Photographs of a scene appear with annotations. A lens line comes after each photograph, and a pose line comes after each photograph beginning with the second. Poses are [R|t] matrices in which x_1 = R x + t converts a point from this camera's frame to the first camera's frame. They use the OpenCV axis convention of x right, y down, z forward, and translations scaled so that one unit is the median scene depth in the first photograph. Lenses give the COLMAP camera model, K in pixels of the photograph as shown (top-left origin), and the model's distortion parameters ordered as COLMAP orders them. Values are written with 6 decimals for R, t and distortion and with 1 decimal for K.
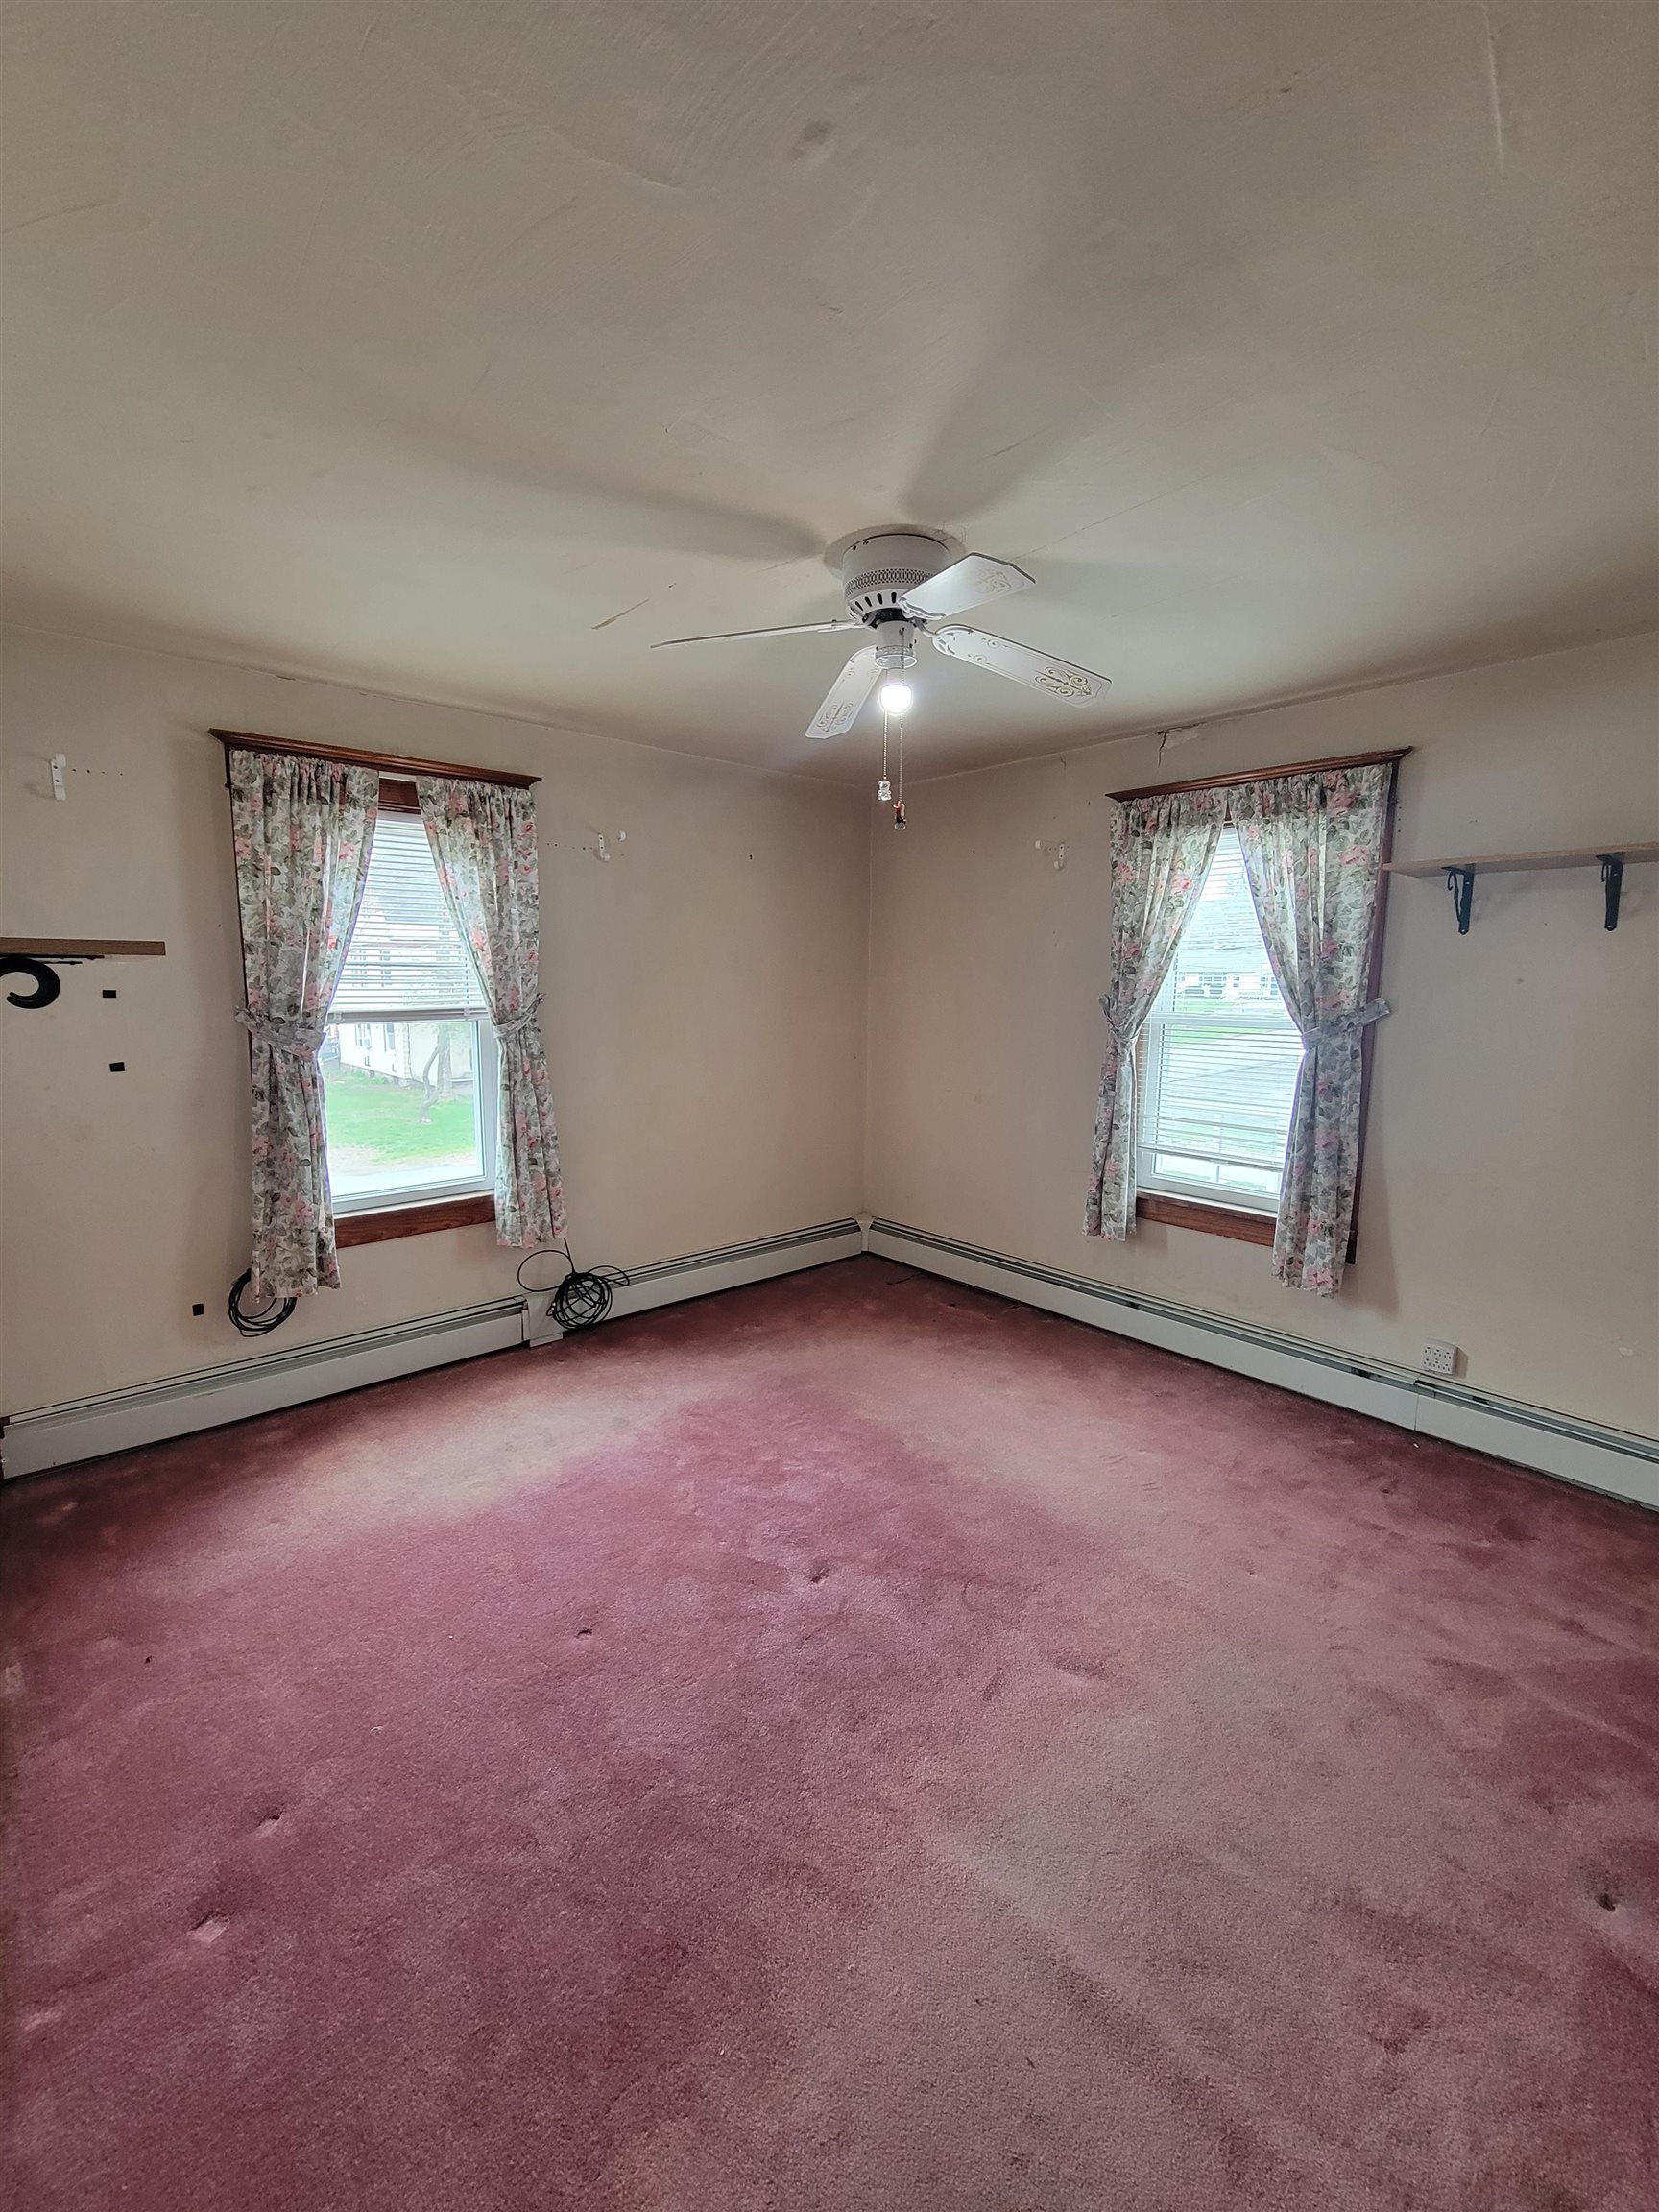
lens RADIAL K [[913.9, 0, 816.9], [0, 913.9, 1100.3], [0, 0, 1]] dist [0.002891, 0.000203]
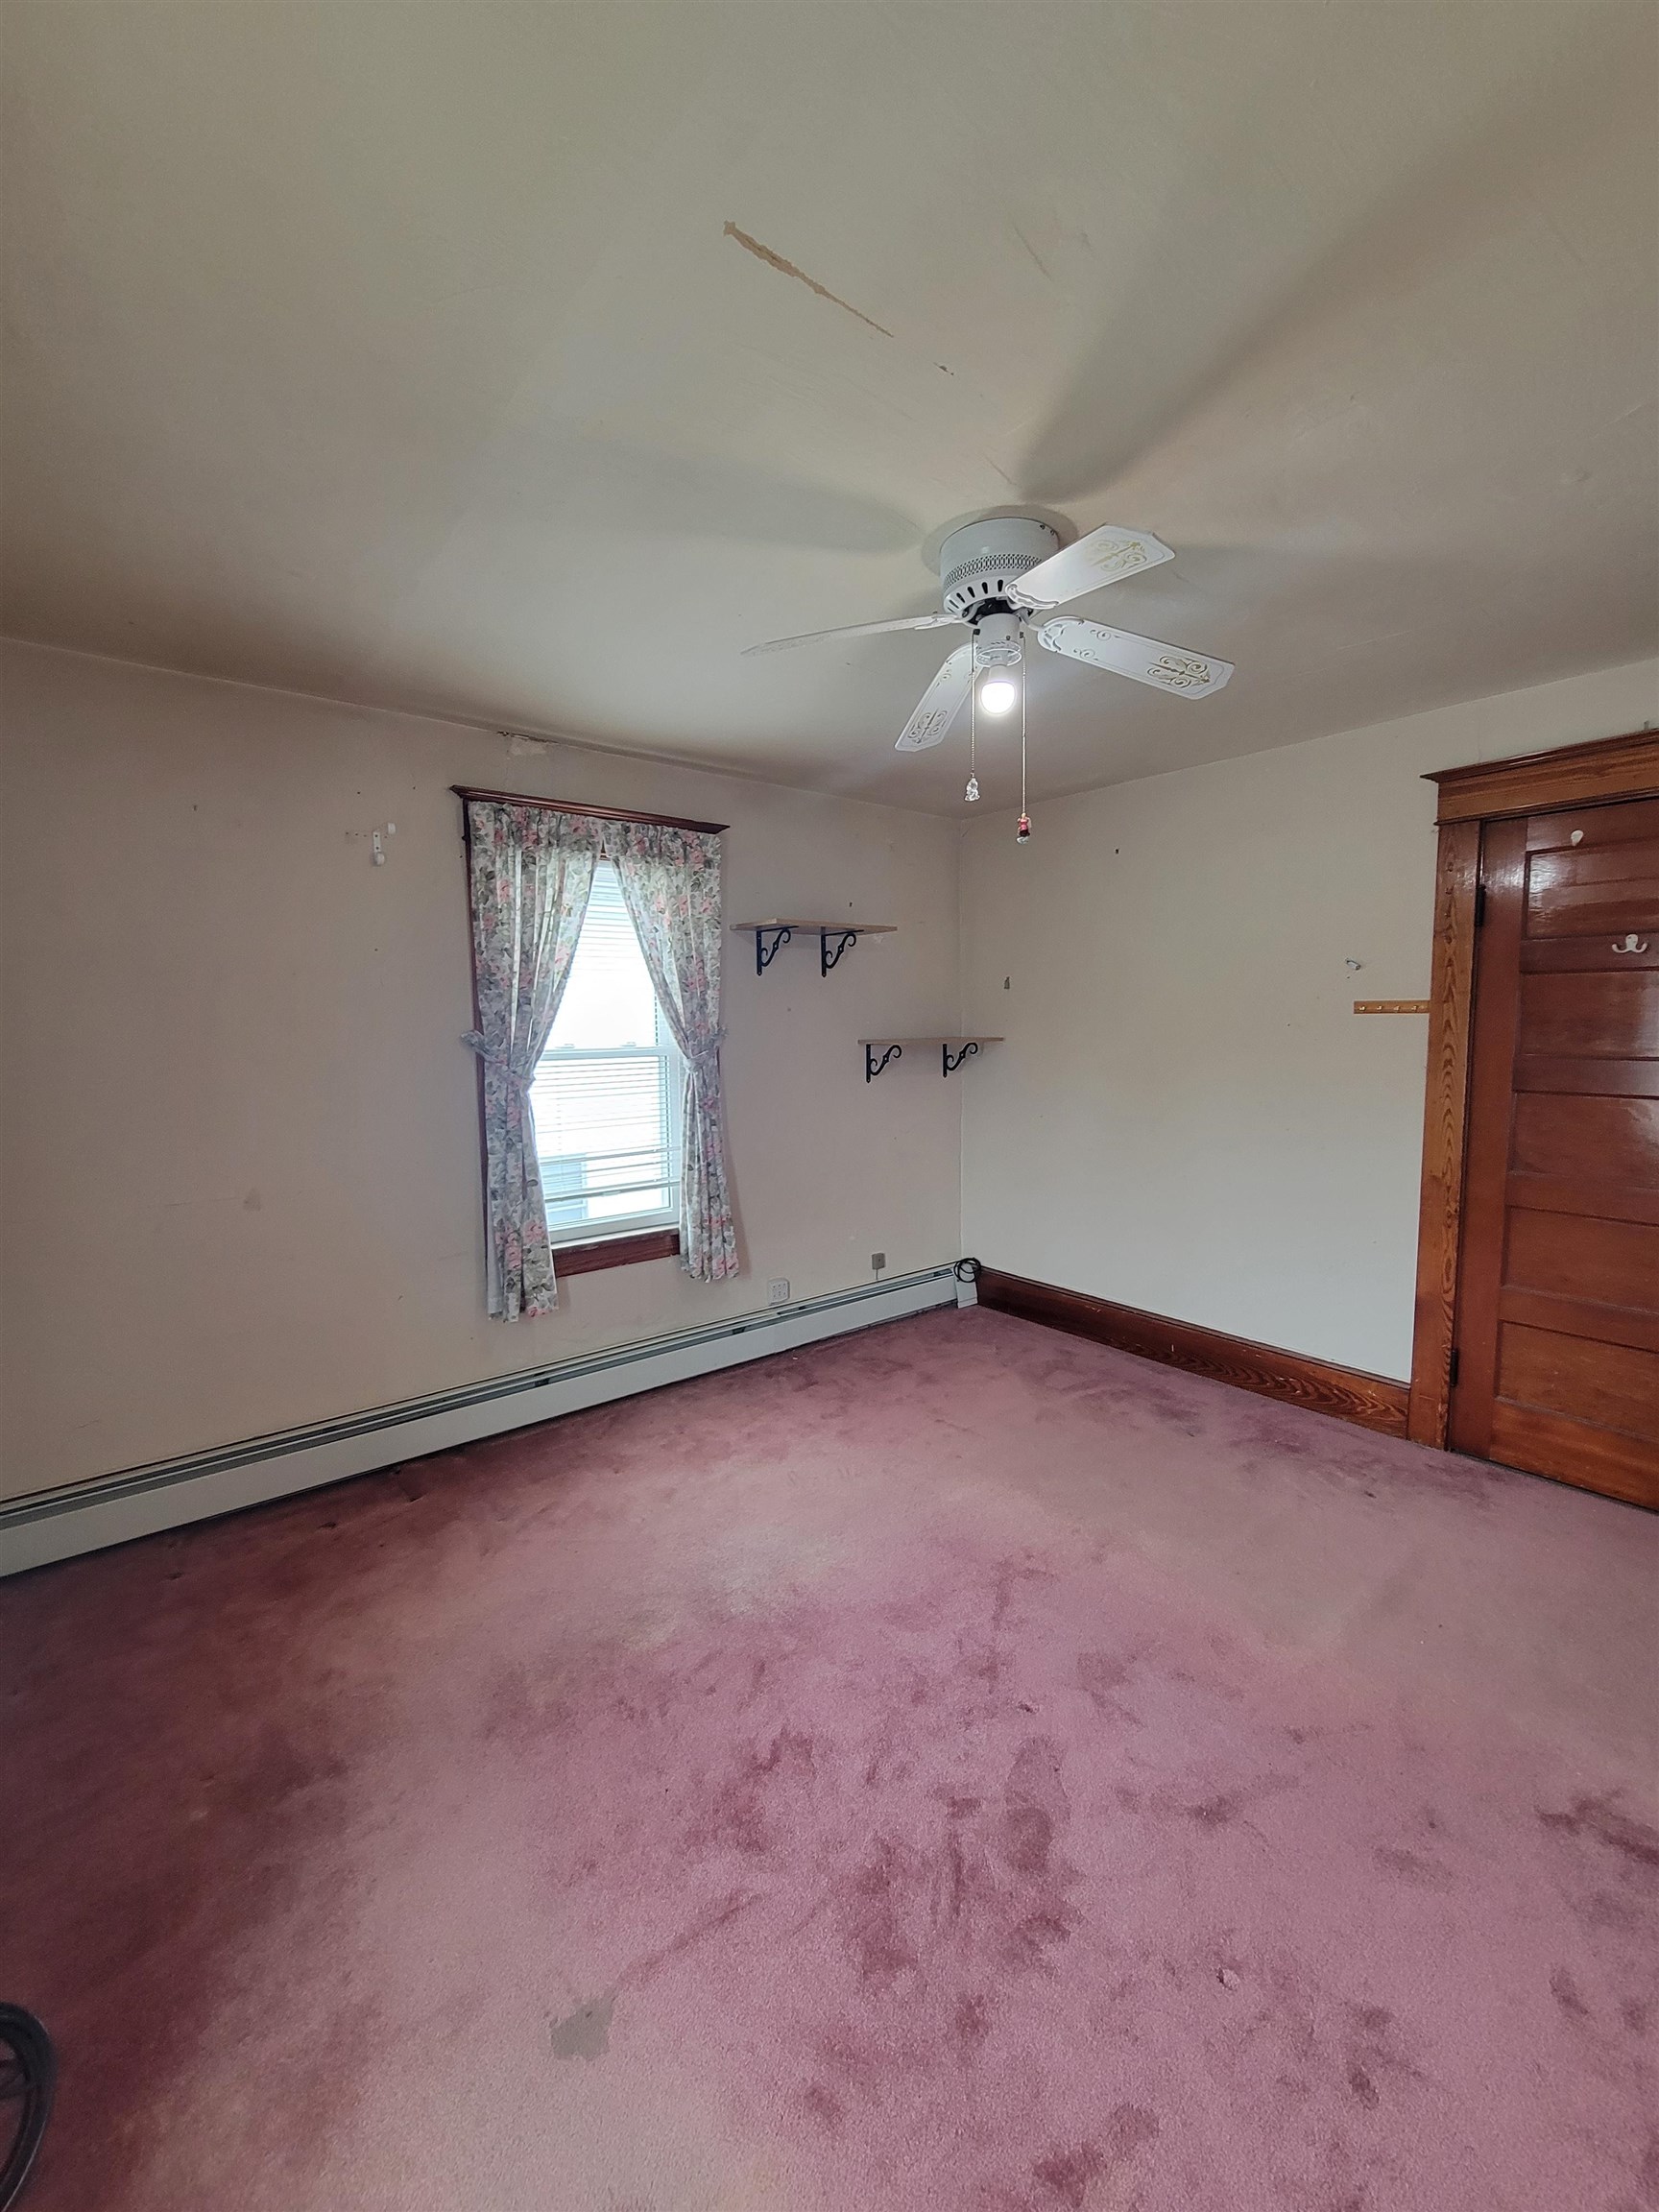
lens RADIAL K [[910.6, 0, 818.4], [0, 910.6, 1097.5], [0, 0, 1]] dist [0.000443, 0.001615]
pose [[0.050575, -0.092967, 0.994384, -0.567712], [0.145451, 0.985728, 0.084760, -0.094441], [-0.988072, 0.140347, 0.063375, 0.760879]]
